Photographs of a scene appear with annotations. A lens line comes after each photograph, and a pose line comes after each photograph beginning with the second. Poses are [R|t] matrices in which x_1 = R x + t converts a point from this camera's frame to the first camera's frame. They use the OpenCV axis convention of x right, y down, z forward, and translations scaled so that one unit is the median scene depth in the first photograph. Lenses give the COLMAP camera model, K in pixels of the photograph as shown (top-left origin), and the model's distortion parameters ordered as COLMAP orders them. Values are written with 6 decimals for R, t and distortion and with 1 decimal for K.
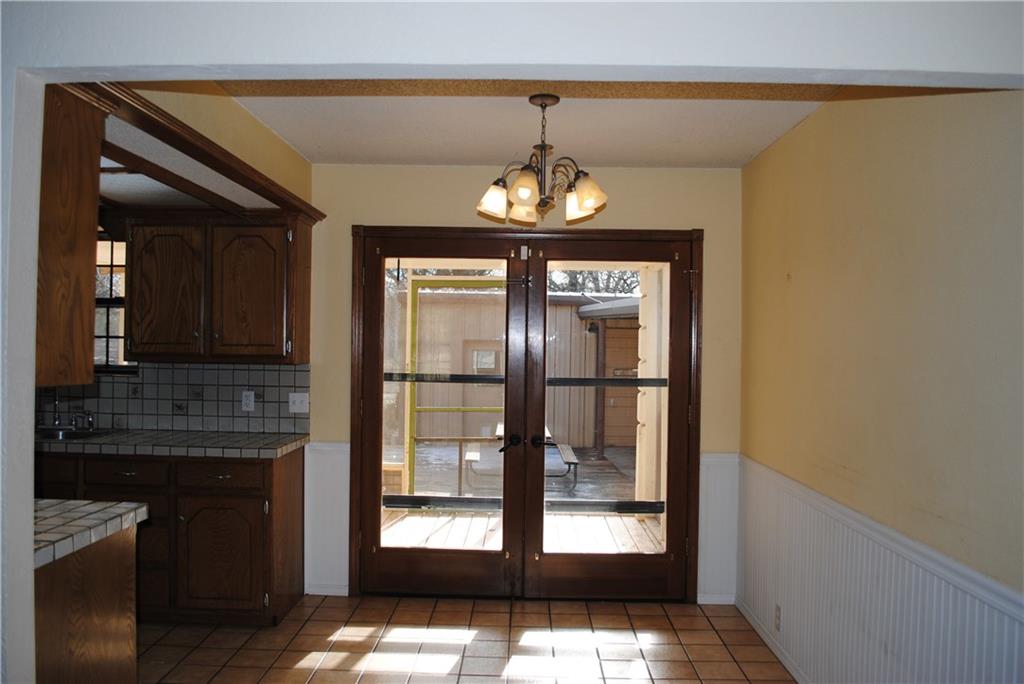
lens RADIAL K [[813.8, 0, 512.0], [0, 813.8, 342.0], [0, 0, 1]] dist [-0.085454, 0.011197]
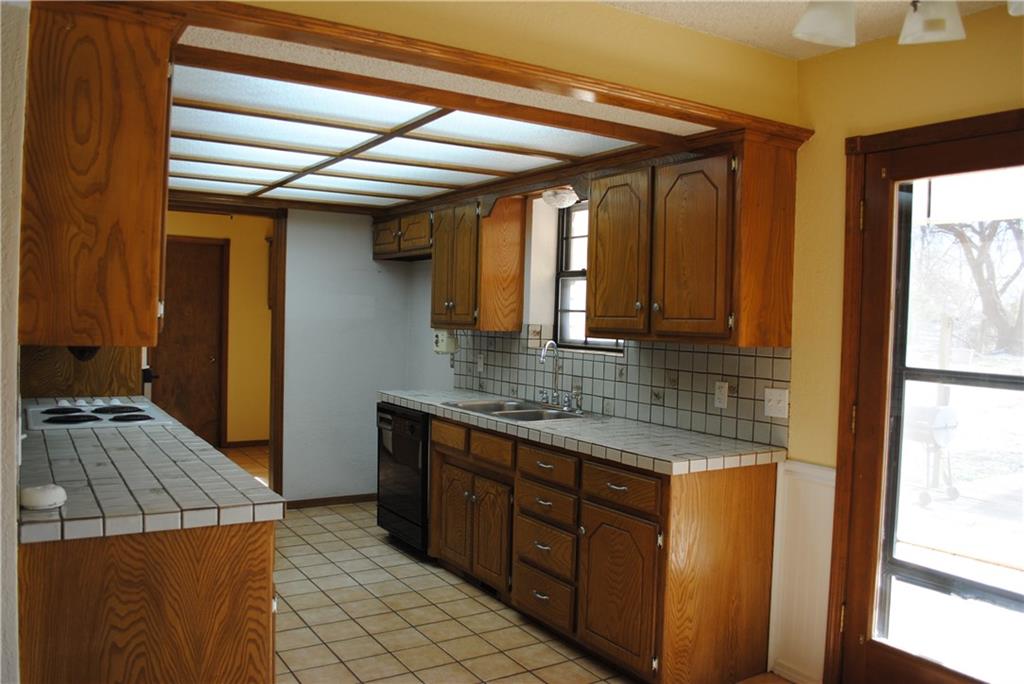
lens RADIAL K [[813.8, 0, 512.0], [0, 813.8, 342.0], [0, 0, 1]] dist [-0.085454, 0.011197]
pose [[0.549423, 0.027332, -0.835097, 0.197602], [-0.016281, 0.999625, 0.022006, 0.010215], [0.835386, 0.001505, 0.549662, 0.418508]]
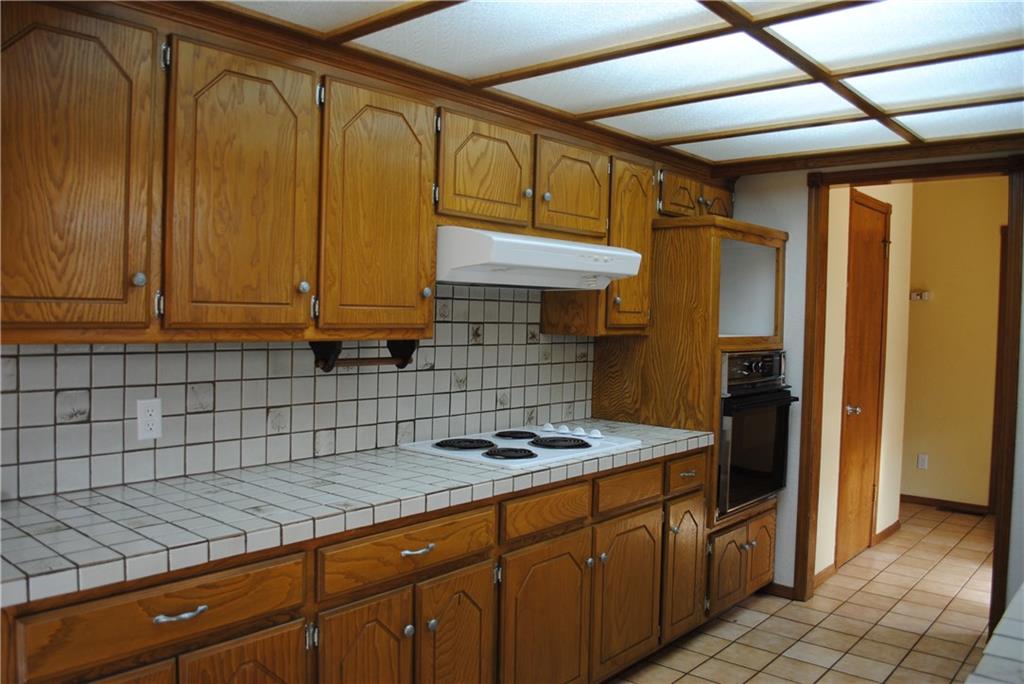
lens RADIAL K [[813.8, 0, 512.0], [0, 813.8, 342.0], [0, 0, 1]] dist [-0.085454, 0.011197]
pose [[-0.636782, -0.000951, -0.771043, -0.159410], [-0.027416, 0.999395, 0.021409, 0.009496], [0.770556, 0.034772, -0.636423, 0.901640]]
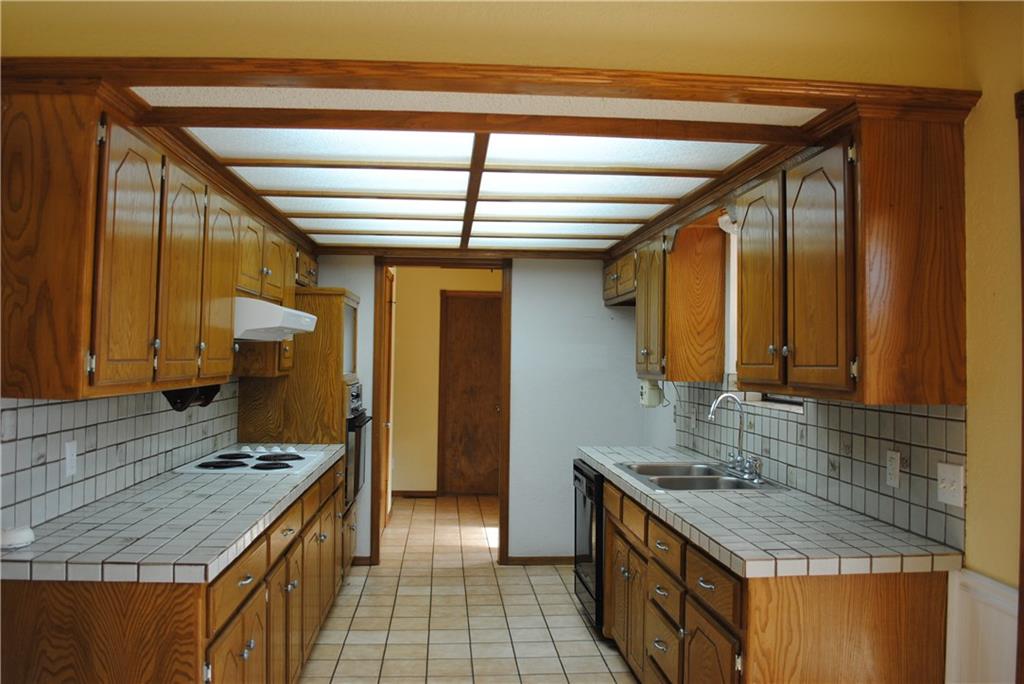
lens RADIAL K [[813.8, 0, 512.0], [0, 813.8, 342.0], [0, 0, 1]] dist [-0.085454, 0.011197]
pose [[0.096343, -0.031728, -0.994842, 0.194064], [-0.007291, 0.999443, -0.032581, 0.005989], [0.995321, 0.010392, 0.096058, 0.686577]]
